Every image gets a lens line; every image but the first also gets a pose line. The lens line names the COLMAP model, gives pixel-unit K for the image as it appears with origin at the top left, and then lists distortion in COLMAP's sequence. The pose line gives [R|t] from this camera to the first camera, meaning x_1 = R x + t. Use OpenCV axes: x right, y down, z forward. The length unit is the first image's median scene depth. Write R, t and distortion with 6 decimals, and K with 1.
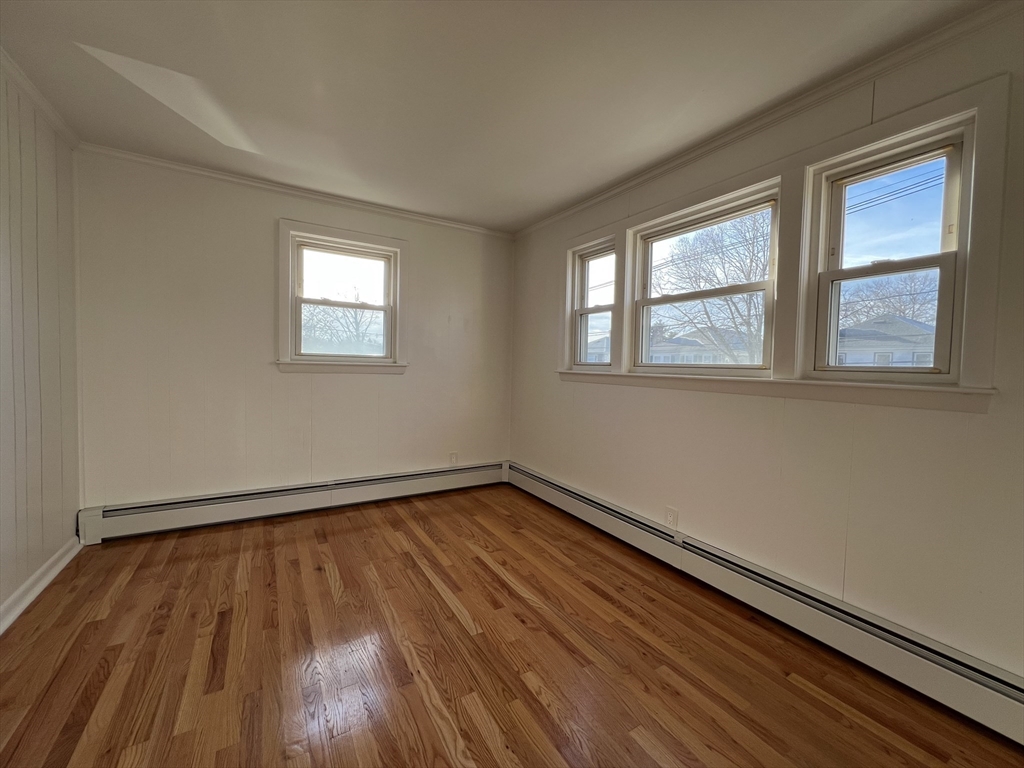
lens RADIAL K [[409.0, 0, 509.3], [0, 409.0, 382.3], [0, 0, 1]] dist [0.000458, 0.000298]
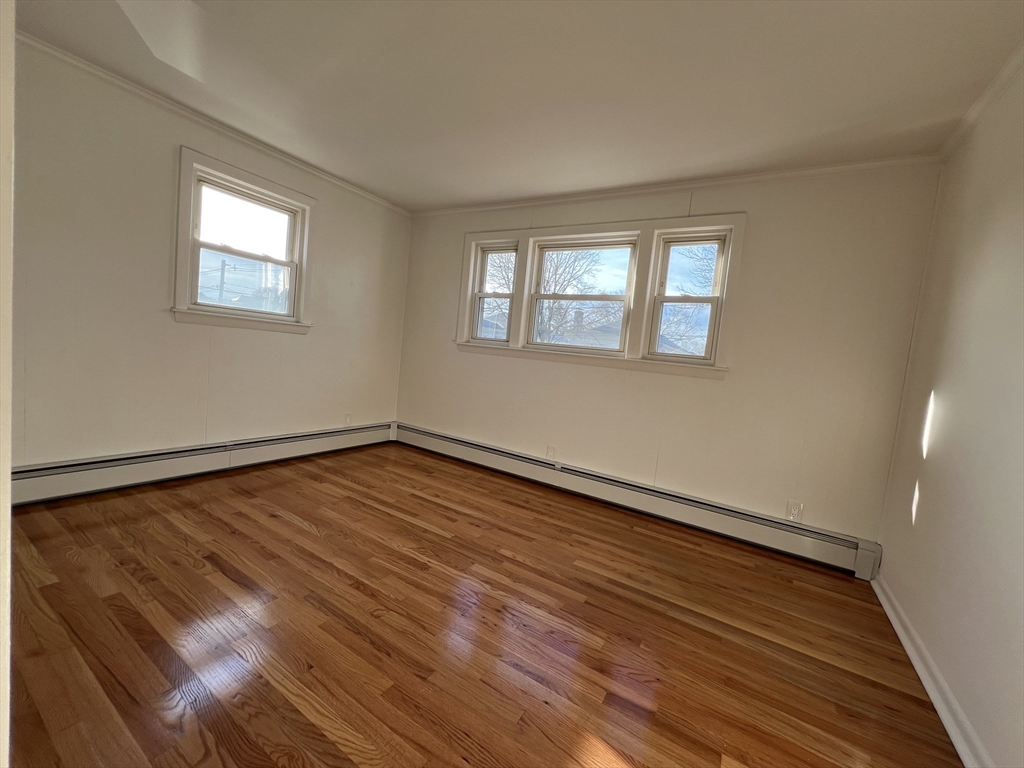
lens RADIAL K [[409.0, 0, 509.3], [0, 409.0, 382.3], [0, 0, 1]] dist [0.000458, 0.000298]
pose [[0.885001, 0.028877, 0.464692, -0.348750], [-0.057632, 0.997193, 0.047791, 0.024922], [-0.462008, -0.069077, 0.884181, -0.145979]]
